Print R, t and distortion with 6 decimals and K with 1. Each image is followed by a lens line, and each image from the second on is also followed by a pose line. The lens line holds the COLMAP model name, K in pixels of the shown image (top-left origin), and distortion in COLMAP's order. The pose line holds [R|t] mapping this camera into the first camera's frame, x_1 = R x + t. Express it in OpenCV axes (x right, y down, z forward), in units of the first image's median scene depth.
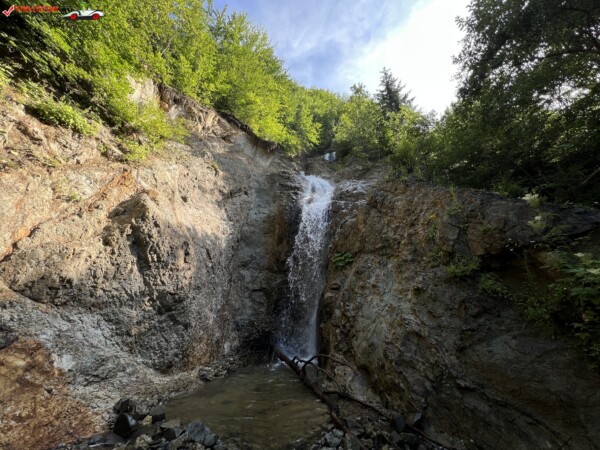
lens RADIAL K [[240.7, 0, 300.4], [0, 240.7, 225.9], [0, 0, 1]] dist [-0.002786, 0.000732]
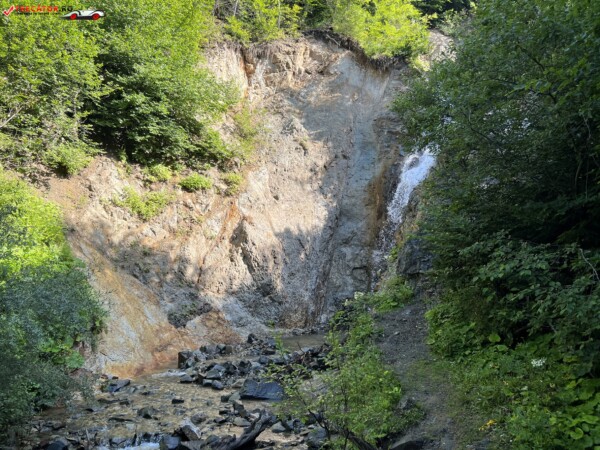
lens RADIAL K [[451.3, 0, 298.7], [0, 451.3, 227.1], [0, 0, 1]] dist [0.091926, -0.163744]
pose [[0.858097, -0.039547, -0.511963, 0.669960], [0.167978, 0.963791, 0.207098, -0.379533], [0.485236, -0.263709, 0.833669, -0.744190]]
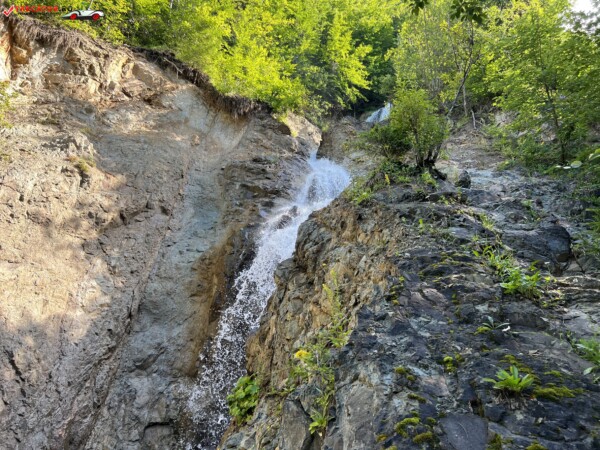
lens RADIAL K [[452.6, 0, 300.8], [0, 452.6, 228.0], [0, 0, 1]] dist [0.048933, -0.052075]
pose [[0.983367, -0.046305, -0.175628, 0.312830], [0.041458, 0.998654, -0.031172, -0.088350], [0.176835, 0.023372, 0.983963, 0.188228]]
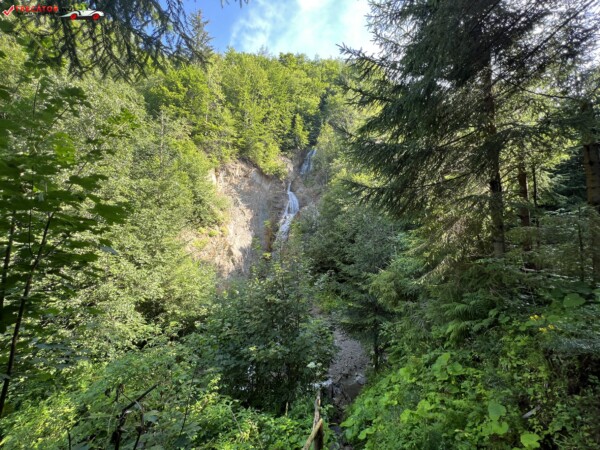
lens RADIAL K [[240.7, 0, 300.4], [0, 240.7, 225.9], [0, 0, 1]] dist [-0.002786, 0.000732]
pose [[0.994871, 0.014707, -0.100073, 0.608843], [0.016191, 0.953459, 0.301089, -1.059703], [0.099844, -0.301165, 0.948331, -1.703444]]
